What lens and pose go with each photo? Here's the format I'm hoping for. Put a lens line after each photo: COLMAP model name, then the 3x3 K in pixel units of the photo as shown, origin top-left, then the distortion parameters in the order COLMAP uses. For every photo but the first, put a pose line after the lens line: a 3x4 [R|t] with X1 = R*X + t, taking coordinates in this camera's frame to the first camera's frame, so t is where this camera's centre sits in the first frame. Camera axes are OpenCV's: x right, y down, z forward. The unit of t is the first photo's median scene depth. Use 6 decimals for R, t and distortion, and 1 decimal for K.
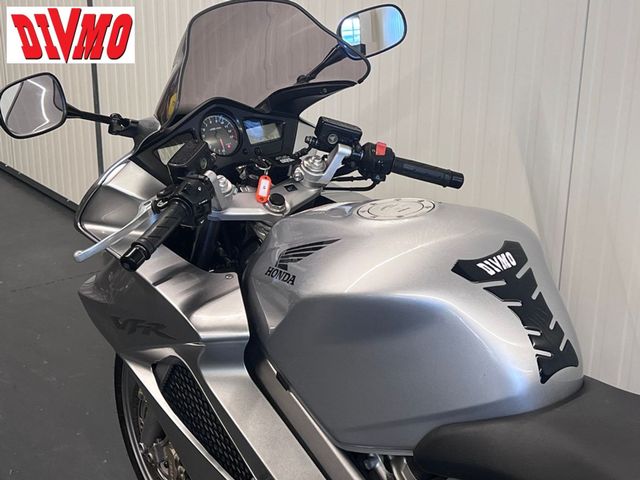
lens RADIAL K [[1049.0, 0, 320.0], [0, 1049.0, 240.0], [0, 0, 1]] dist [0.233340, -0.830410]
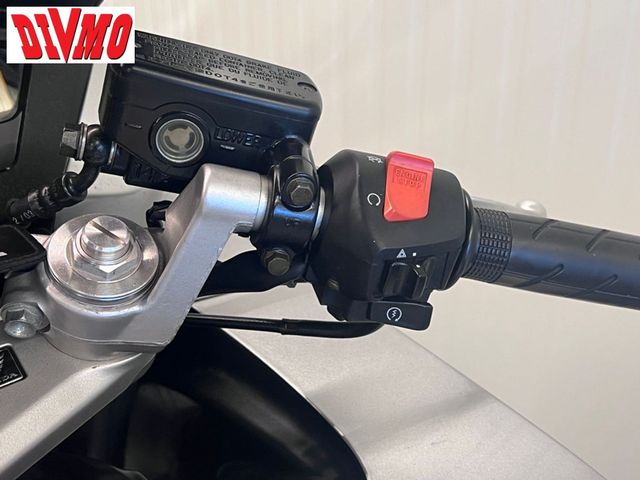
lens RADIAL K [[944.2, 0, 320.0], [0, 944.2, 240.0], [0, 0, 1]] dist [0.101967, -0.049473]
pose [[0.999586, -0.023125, -0.017099, 0.050387], [0.025272, 0.990057, 0.138377, -0.119076], [0.013729, -0.138752, 0.990232, 0.945013]]
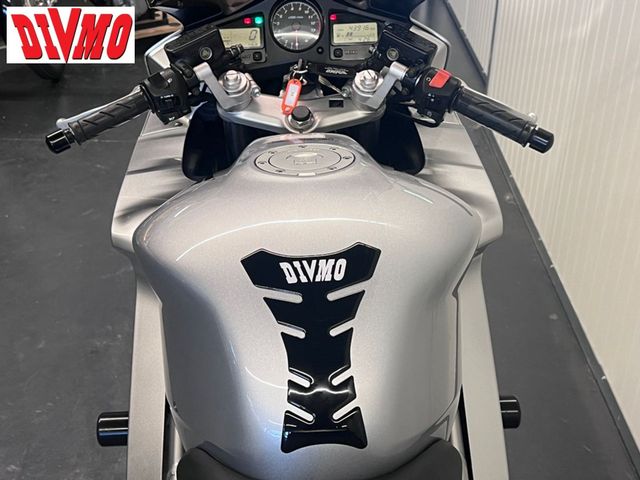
lens RADIAL K [[927.3, 0, 320.0], [0, 927.3, 240.0], [0, 0, 1]] dist [0.143447, -0.013828]
pose [[0.802363, 0.292289, -0.520366, 0.441045], [-0.209529, 0.954328, 0.212968, -0.118020], [0.558848, -0.061846, 0.826961, 0.436708]]
